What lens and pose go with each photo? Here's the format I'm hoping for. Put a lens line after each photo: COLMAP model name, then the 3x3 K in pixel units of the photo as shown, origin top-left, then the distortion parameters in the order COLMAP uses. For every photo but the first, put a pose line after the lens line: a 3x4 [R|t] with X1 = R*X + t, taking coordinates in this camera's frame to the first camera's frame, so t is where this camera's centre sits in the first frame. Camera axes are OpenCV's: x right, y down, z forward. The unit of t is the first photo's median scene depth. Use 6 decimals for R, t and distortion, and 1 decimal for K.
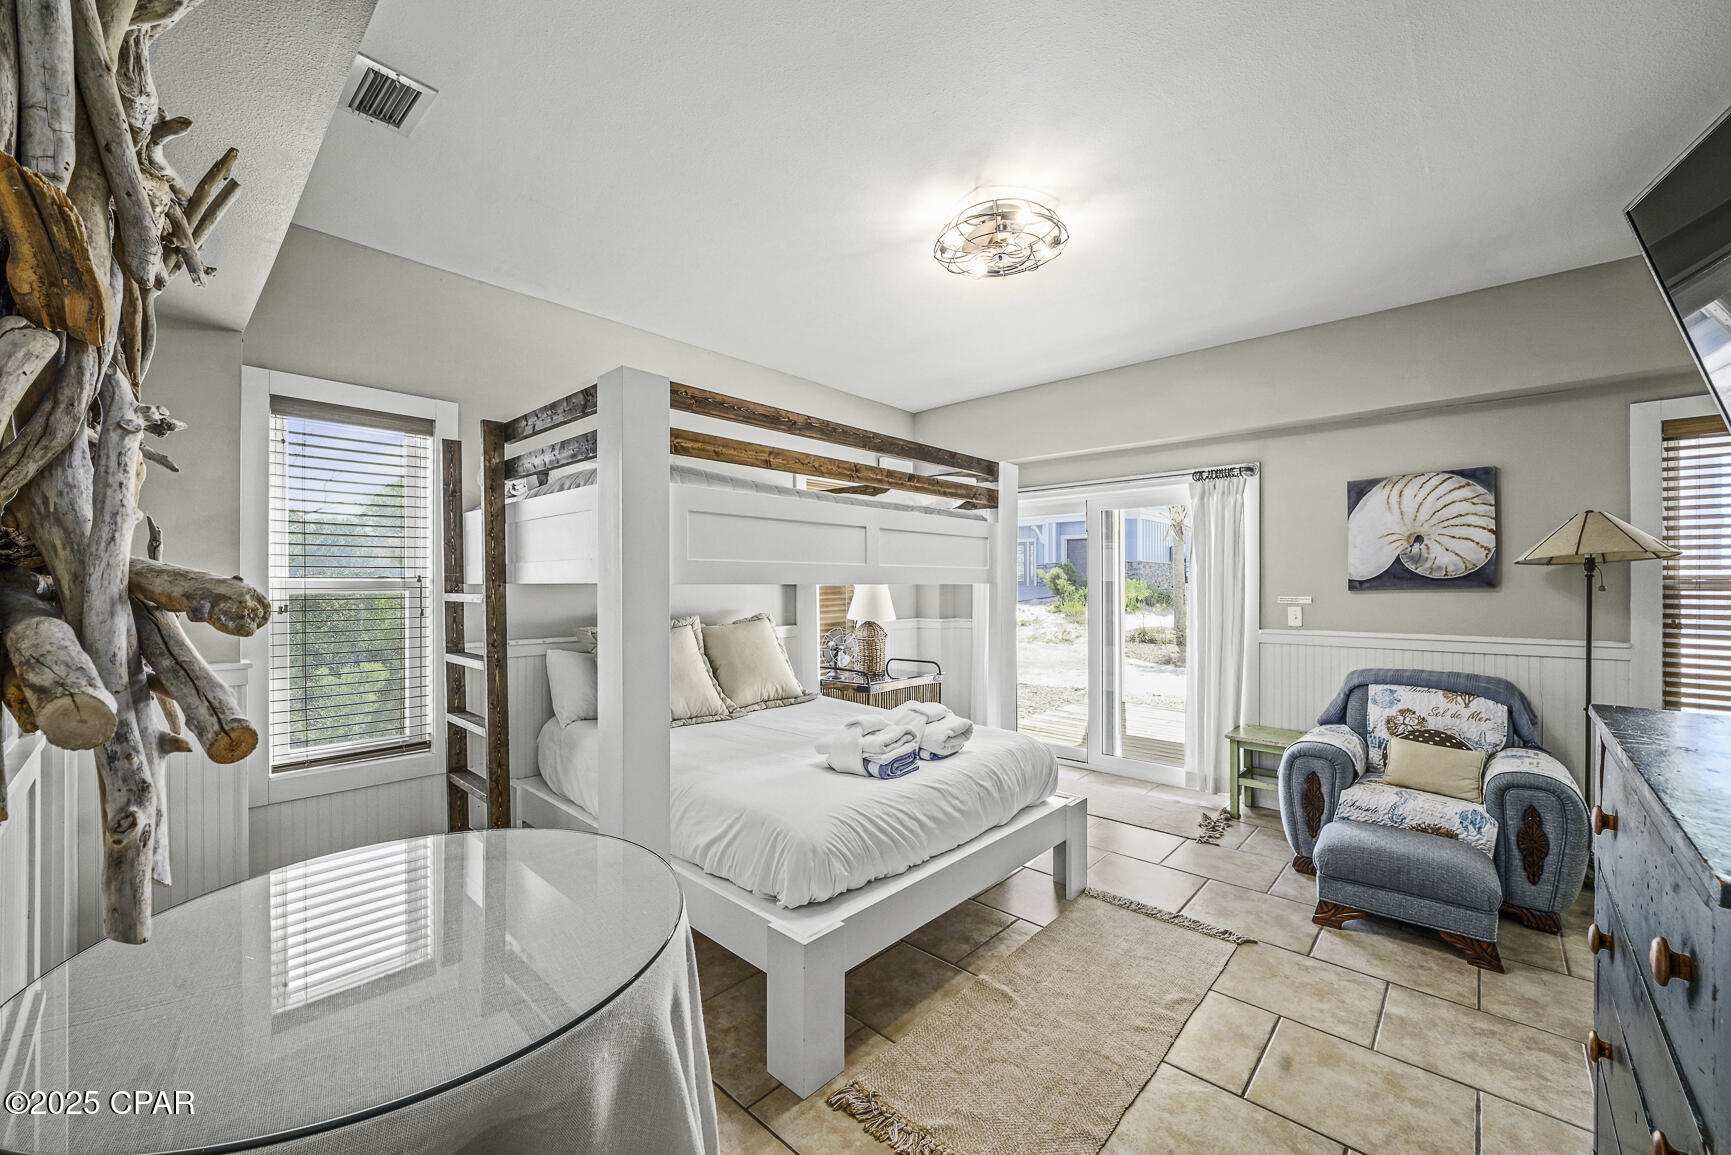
lens RADIAL K [[668.4, 0, 858.4], [0, 668.4, 587.4], [0, 0, 1]] dist [-0.010736, 0.000824]
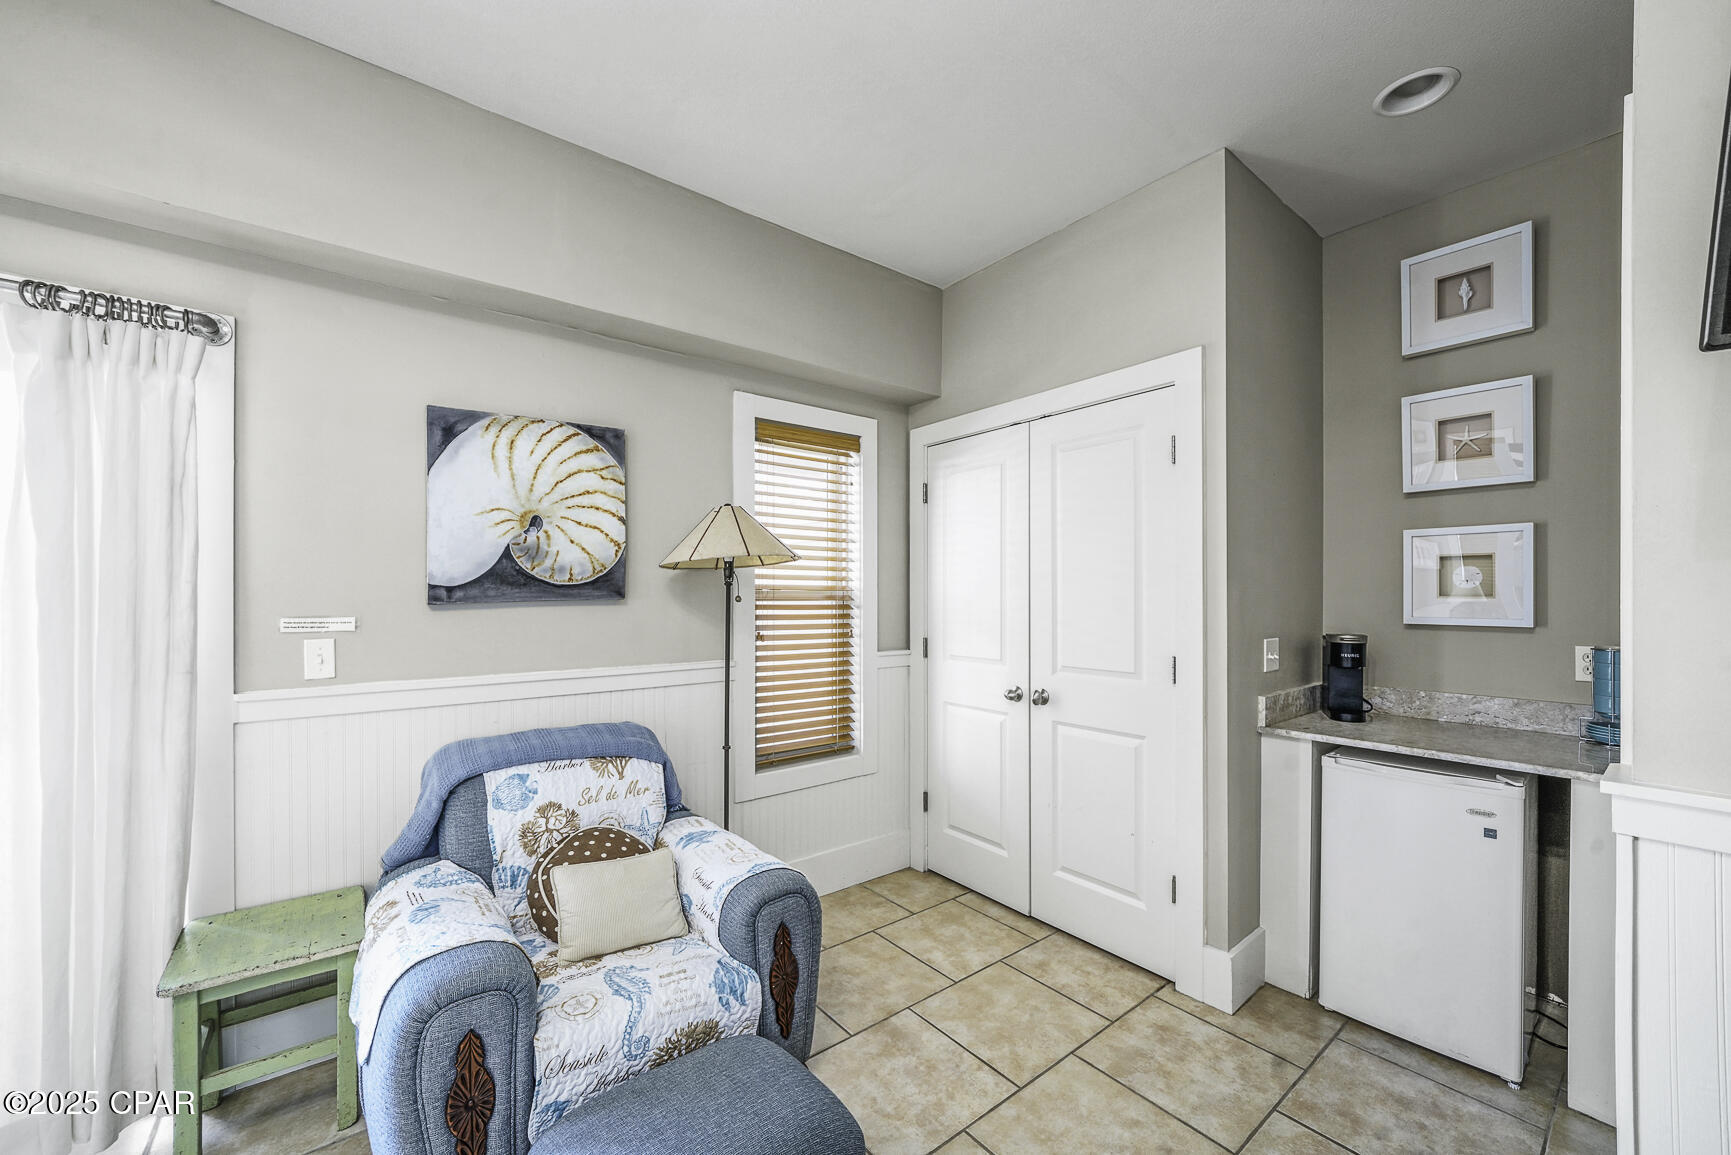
lens RADIAL K [[668.4, 0, 857.1], [0, 668.4, 594.3], [0, 0, 1]] dist [-0.010736, 0.000824]
pose [[0.146487, 0.000494, 0.989212, 0.269025], [0.001461, 0.999999, -0.000715, -0.002980], [-0.989211, 0.001550, 0.146486, 0.620890]]
